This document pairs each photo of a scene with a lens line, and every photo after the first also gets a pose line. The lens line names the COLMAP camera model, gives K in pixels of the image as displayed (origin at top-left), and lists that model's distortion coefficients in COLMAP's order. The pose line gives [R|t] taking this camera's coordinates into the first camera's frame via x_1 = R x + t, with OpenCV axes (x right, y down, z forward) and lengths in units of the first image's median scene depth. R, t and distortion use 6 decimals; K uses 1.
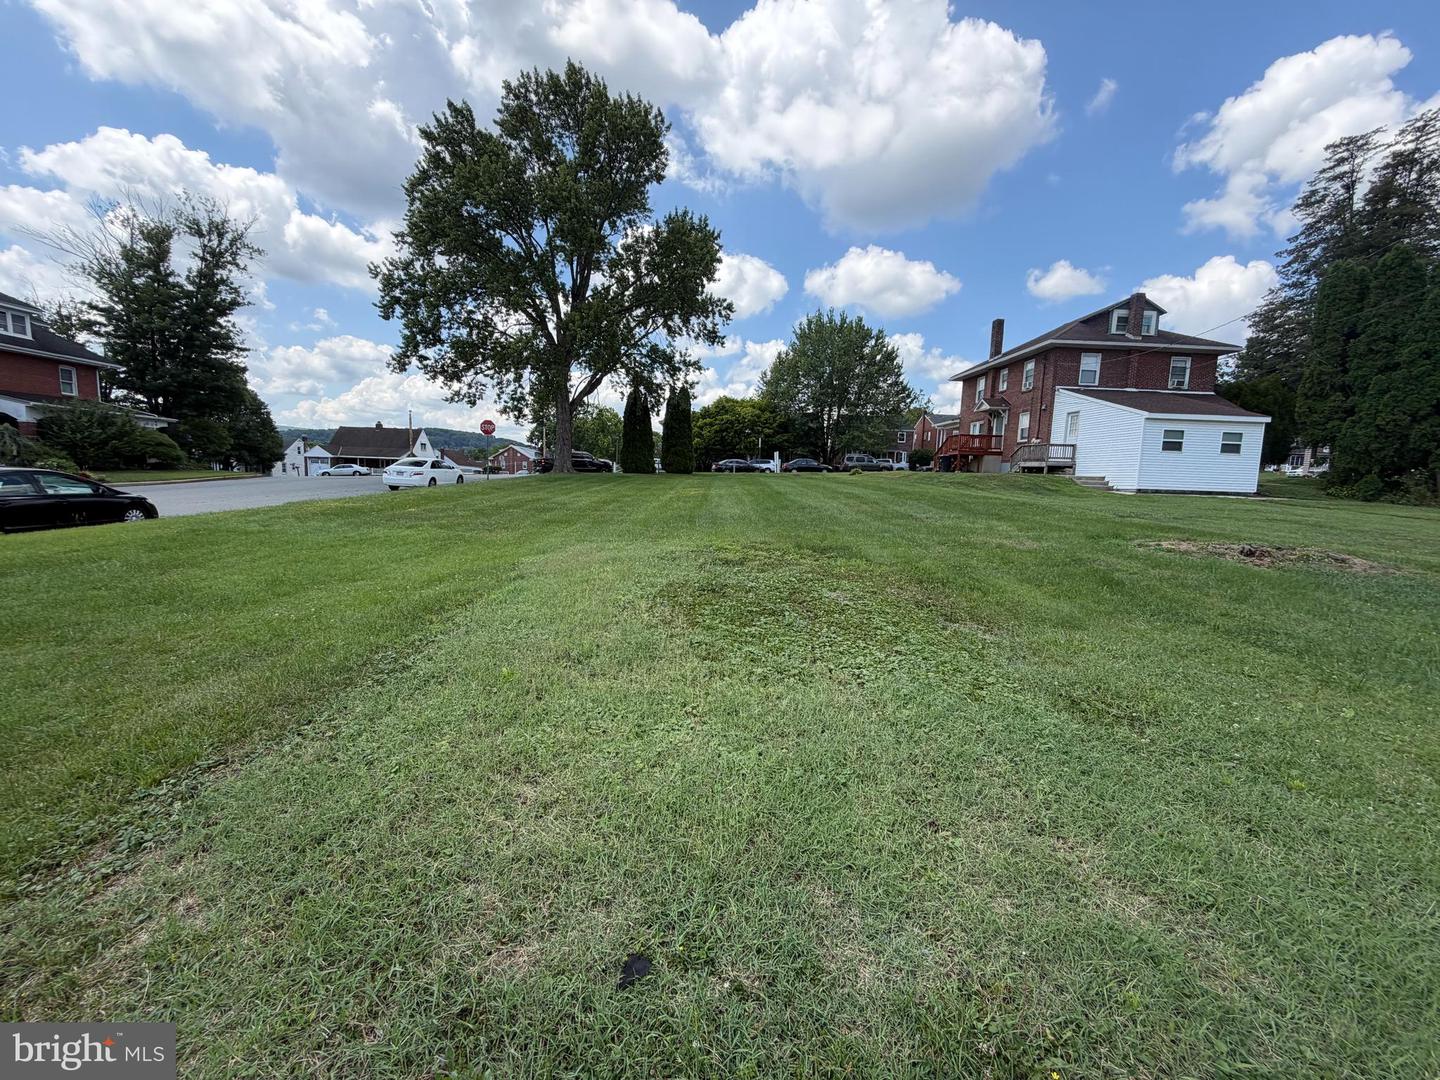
lens RADIAL K [[579.2, 0, 716.2], [0, 579.2, 540.7], [0, 0, 1]] dist [-0.000116, -0.000340]
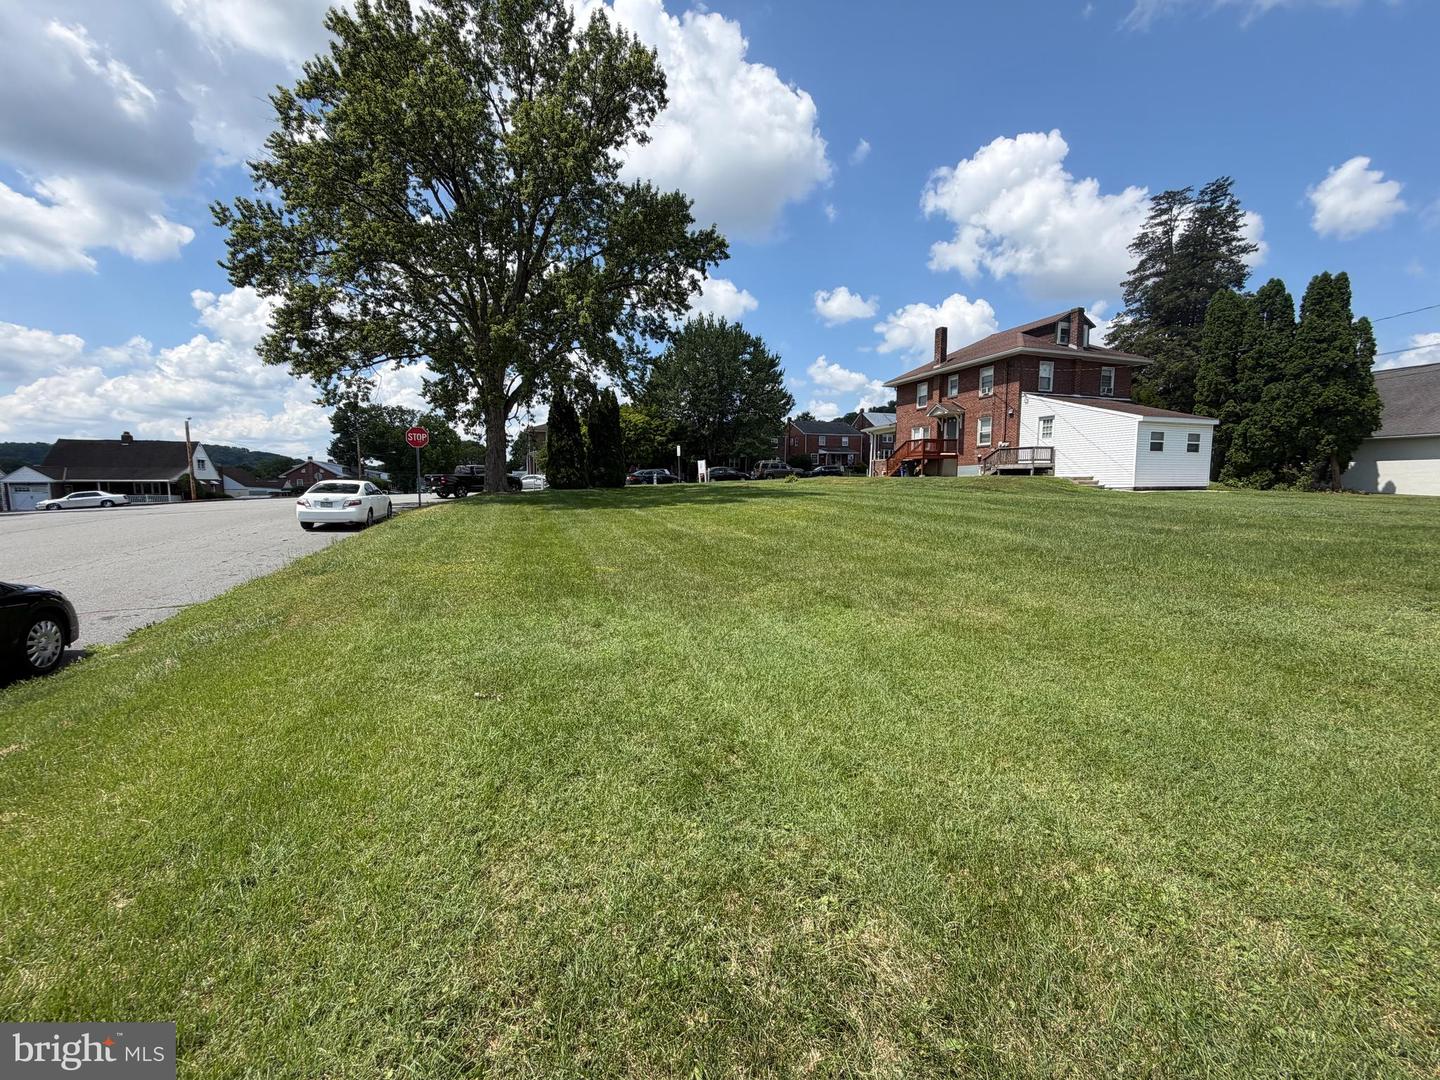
lens RADIAL K [[579.2, 0, 716.2], [0, 579.2, 540.7], [0, 0, 1]] dist [-0.000116, -0.000340]
pose [[0.949500, -0.066152, 0.306715, -0.242408], [0.070075, 0.997540, -0.001784, -0.029684], [-0.305843, 0.023187, 0.951800, 0.152050]]
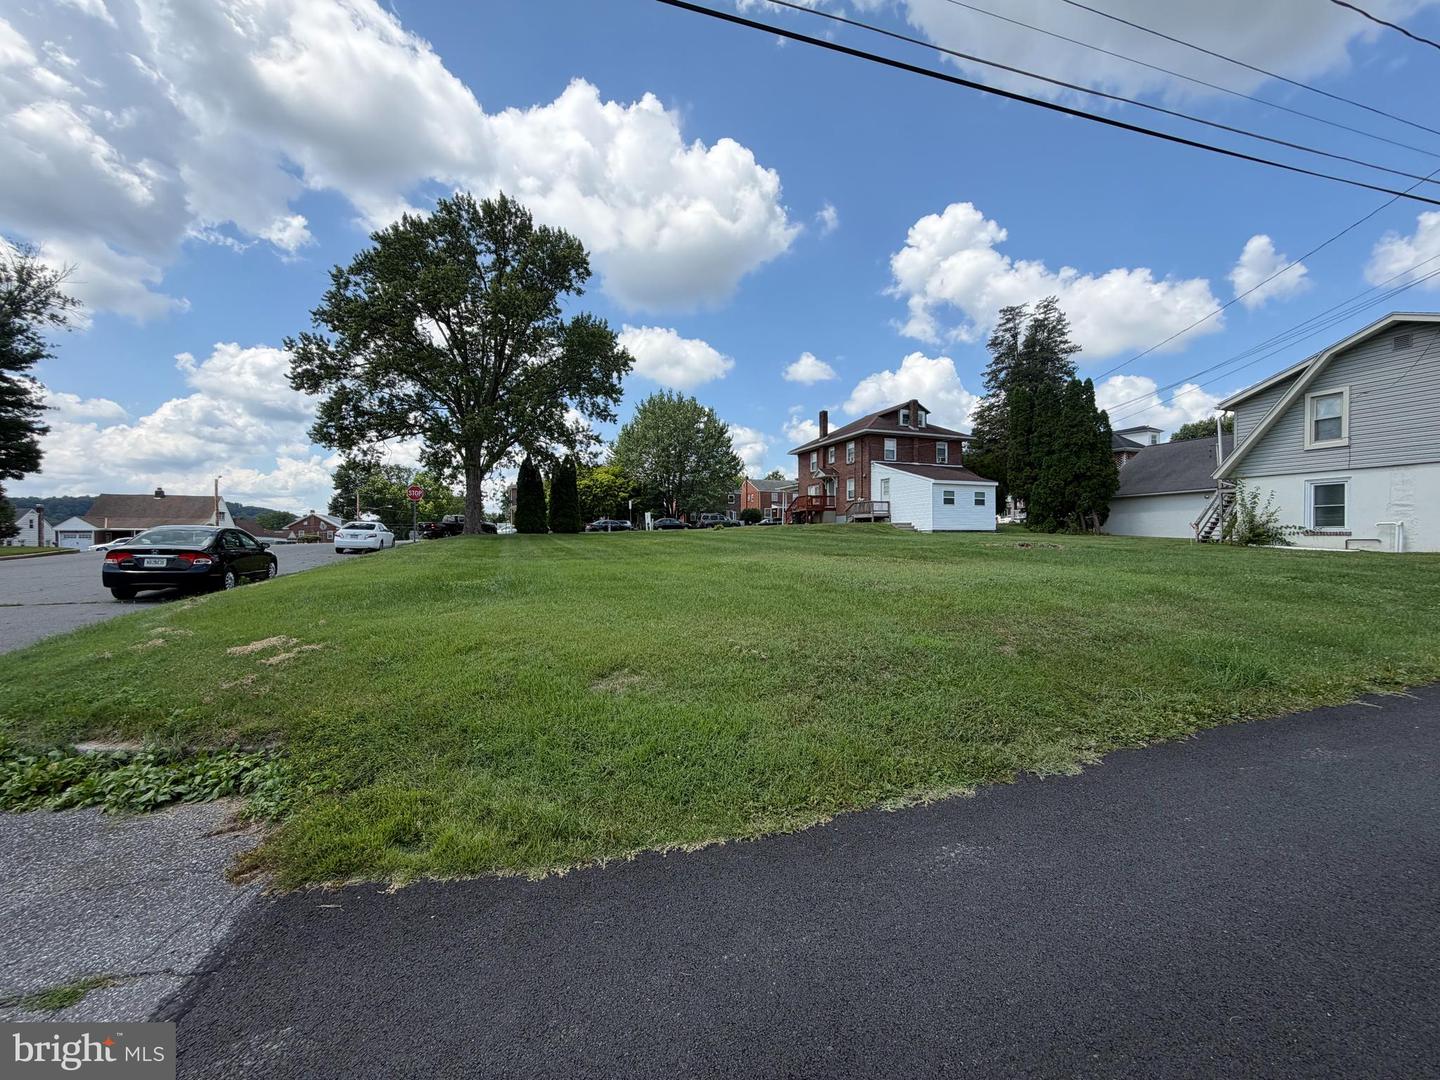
lens RADIAL K [[579.2, 0, 716.2], [0, 579.2, 540.7], [0, 0, 1]] dist [-0.000116, -0.000340]
pose [[0.945272, -0.034930, 0.324408, -0.200433], [0.069787, 0.992889, -0.096442, 0.030528], [-0.318732, 0.113803, 0.940988, -0.156864]]
